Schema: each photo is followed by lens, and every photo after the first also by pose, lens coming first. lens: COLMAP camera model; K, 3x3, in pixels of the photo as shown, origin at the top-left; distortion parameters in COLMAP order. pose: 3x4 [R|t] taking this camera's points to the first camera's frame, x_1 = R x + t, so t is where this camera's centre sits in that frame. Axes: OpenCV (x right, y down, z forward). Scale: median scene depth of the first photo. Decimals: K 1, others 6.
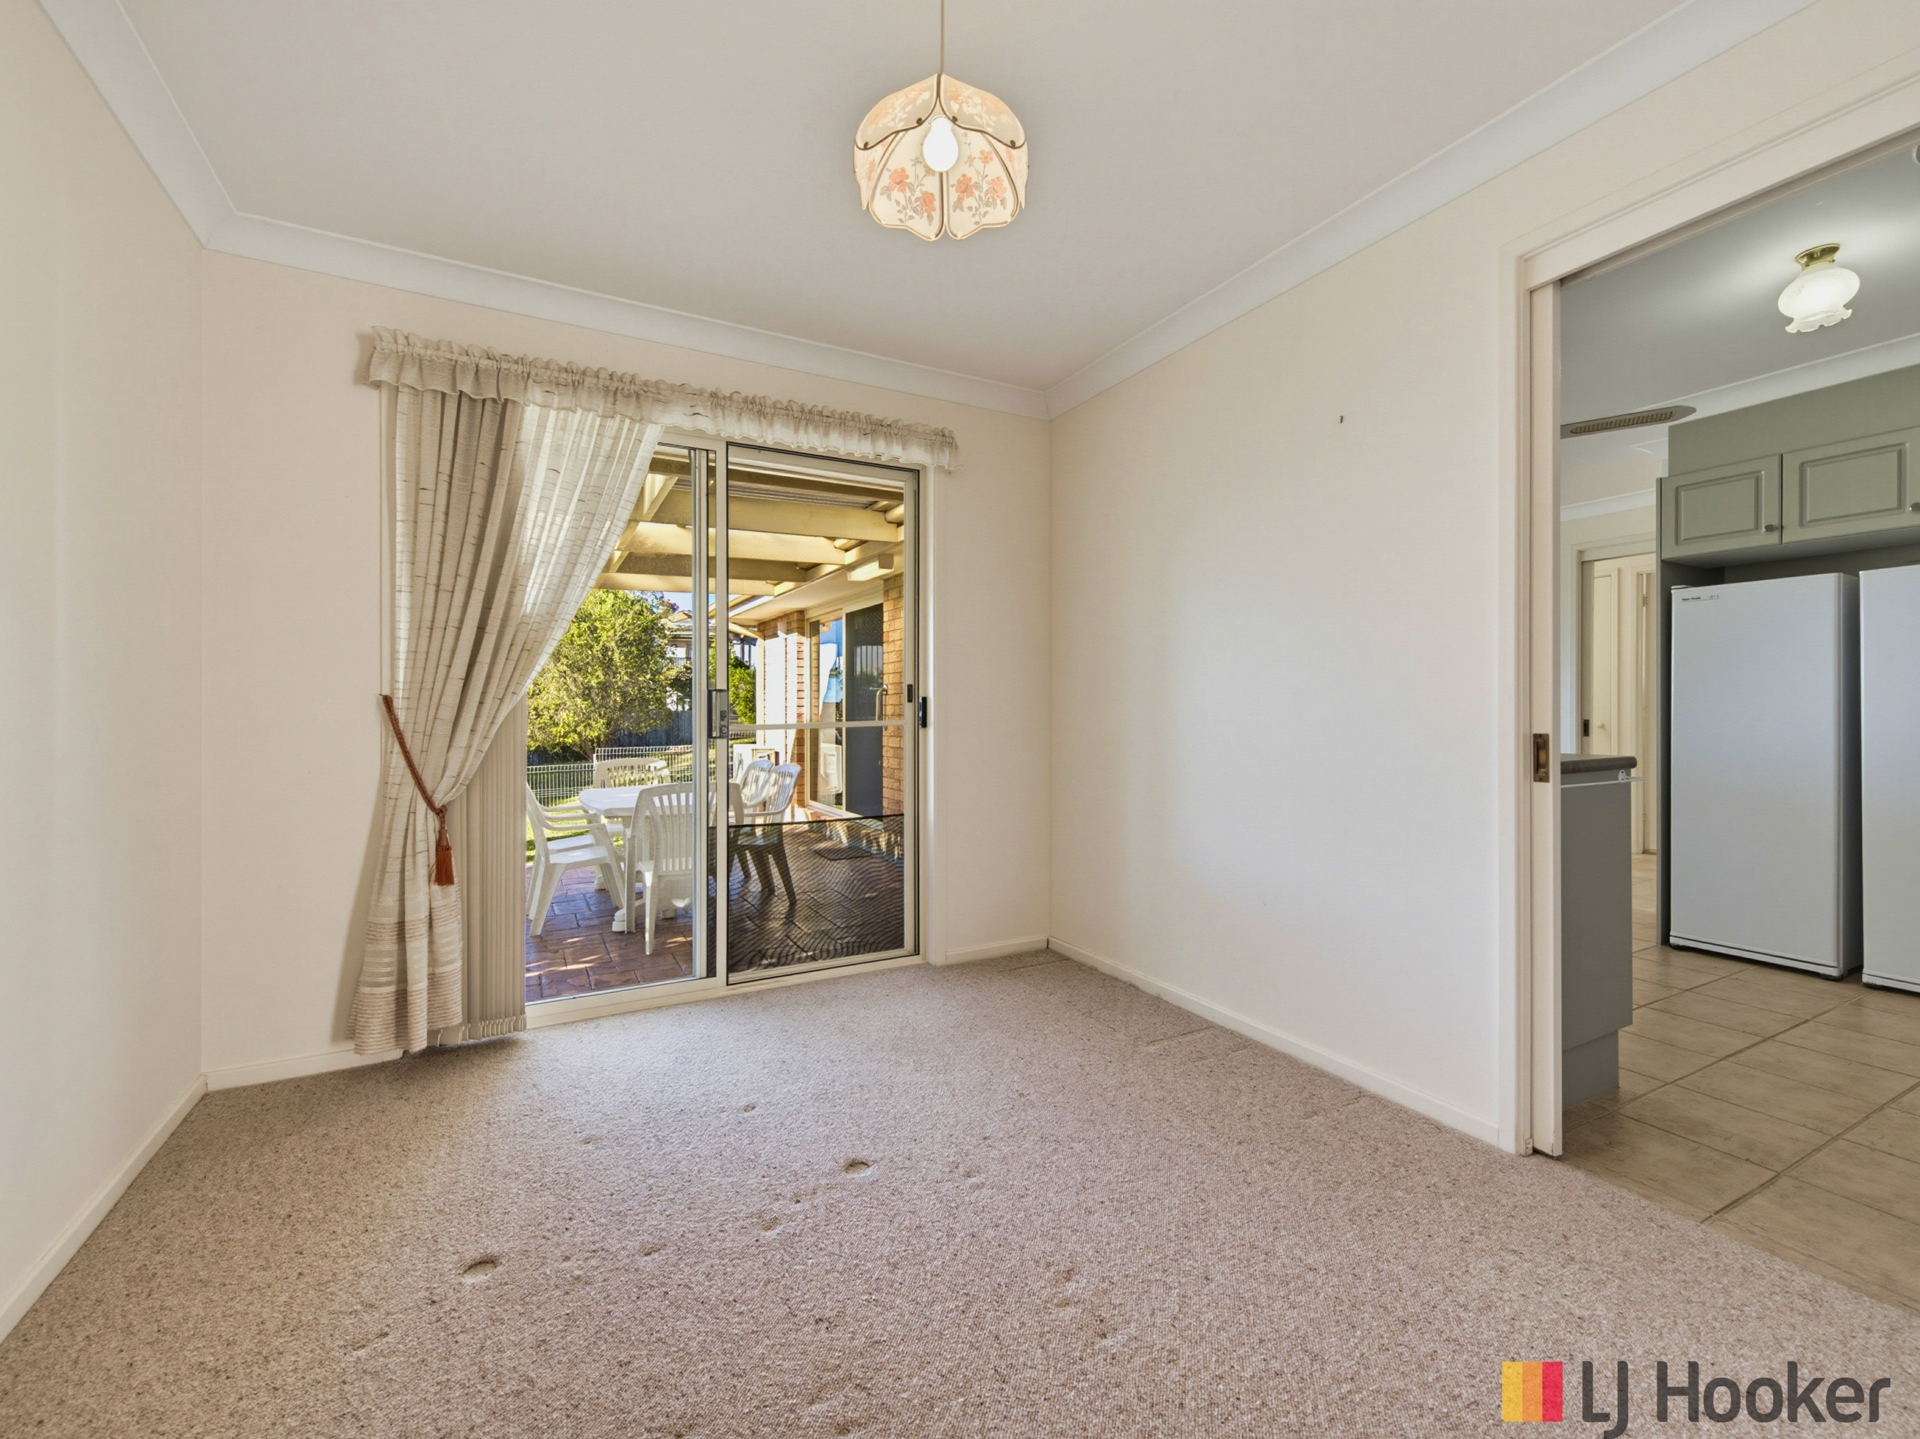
lens RADIAL K [[808.5, 0, 958.4], [0, 808.5, 711.2], [0, 0, 1]] dist [-0.000226, -0.000869]
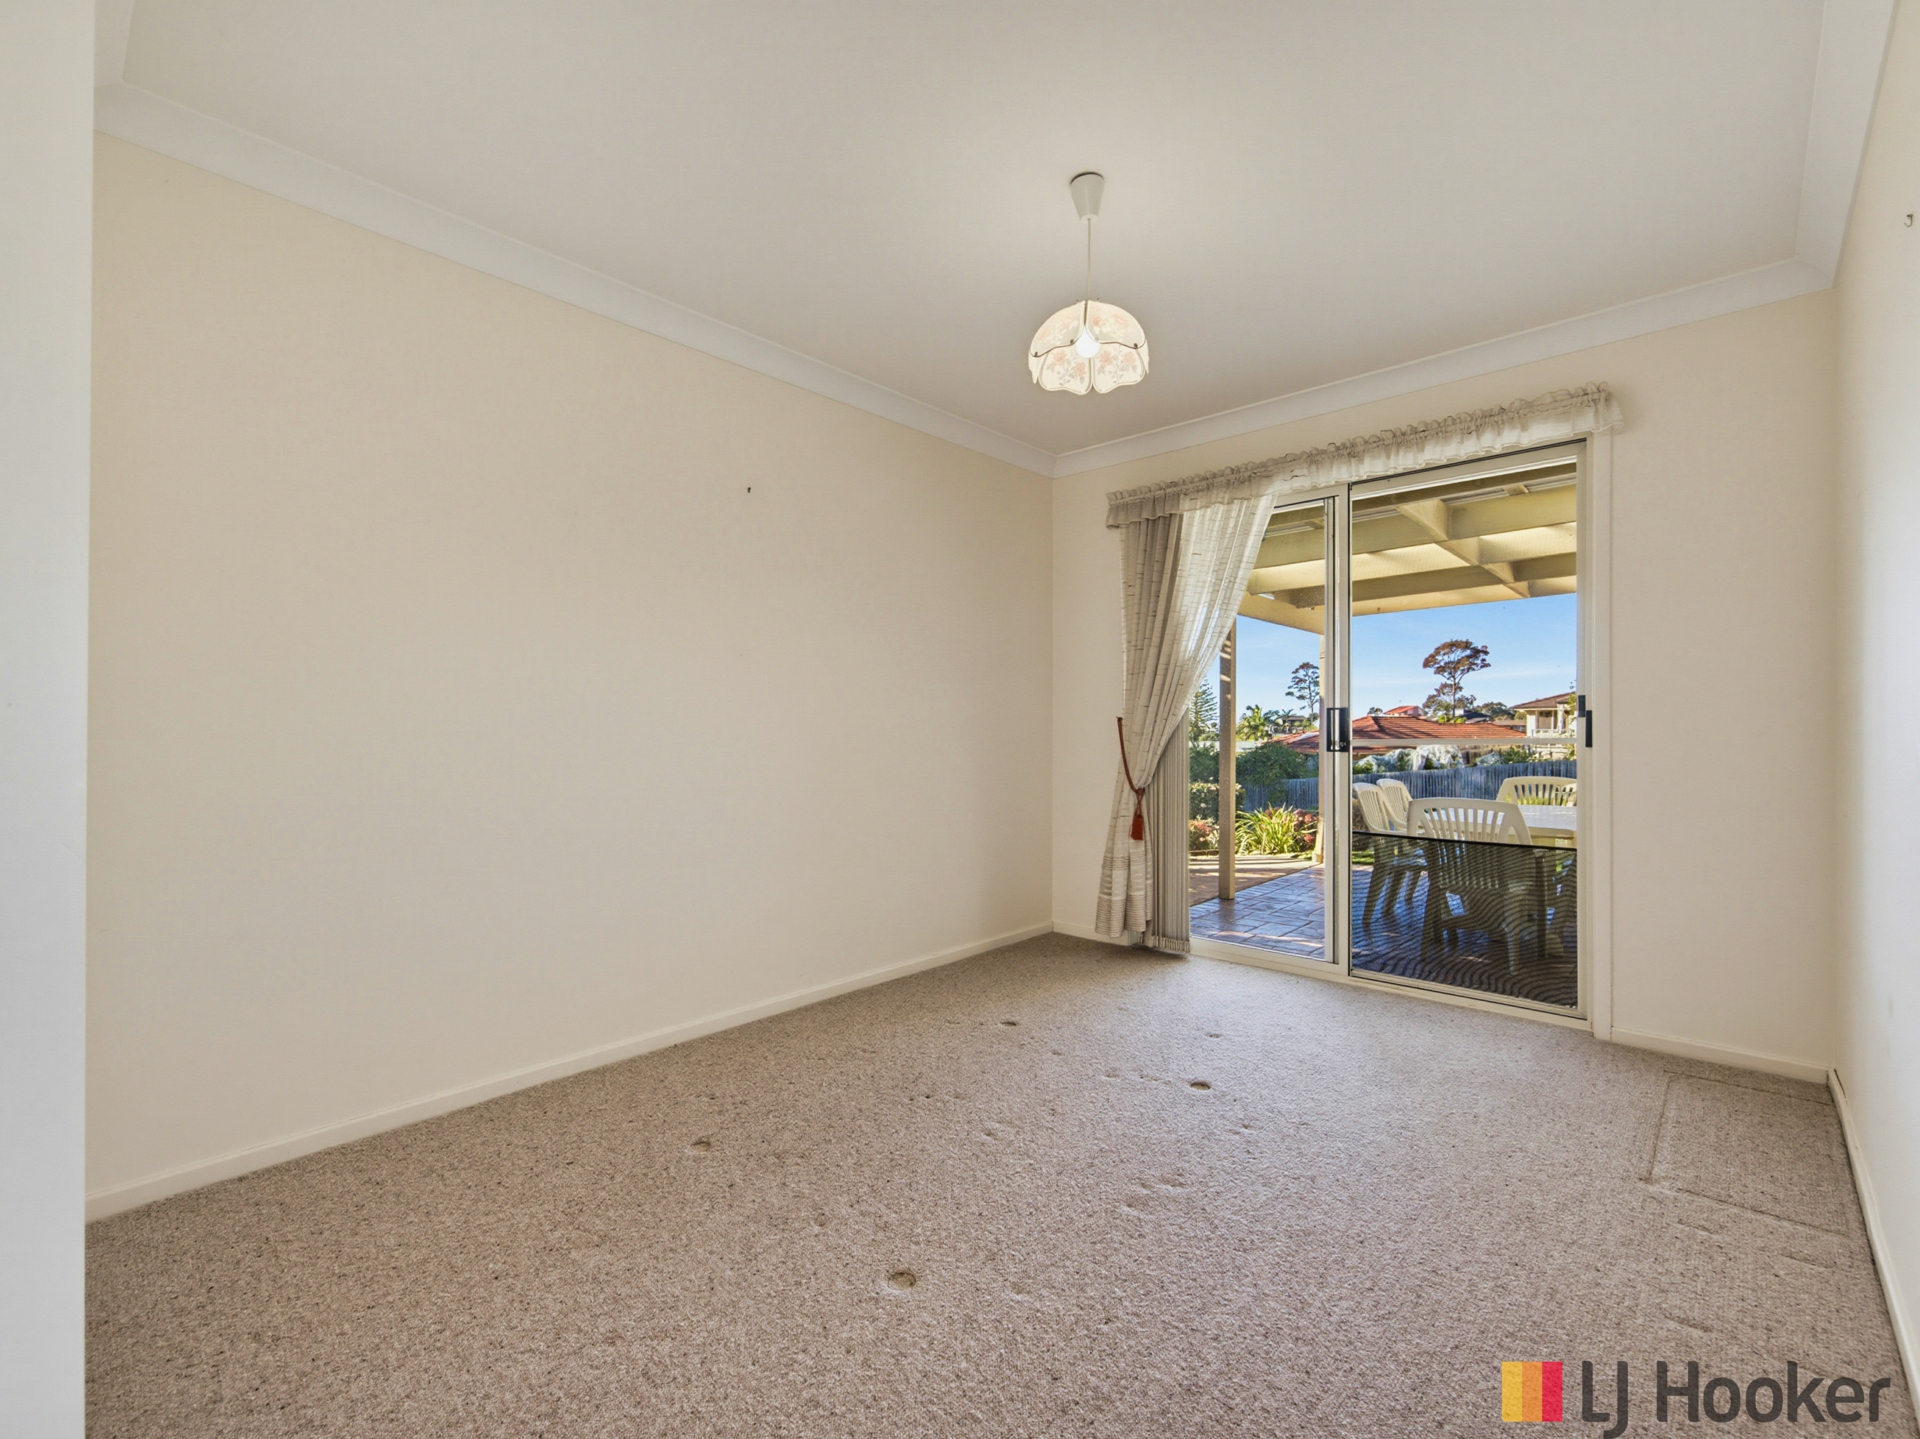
lens RADIAL K [[808.5, 0, 969.0], [0, 808.5, 721.9], [0, 0, 1]] dist [-0.000226, -0.000869]
pose [[0.346881, -0.005526, -0.937893, 0.651114], [0.001808, 0.999985, -0.005223, -0.002815], [0.937907, 0.000116, 0.346886, 0.148457]]
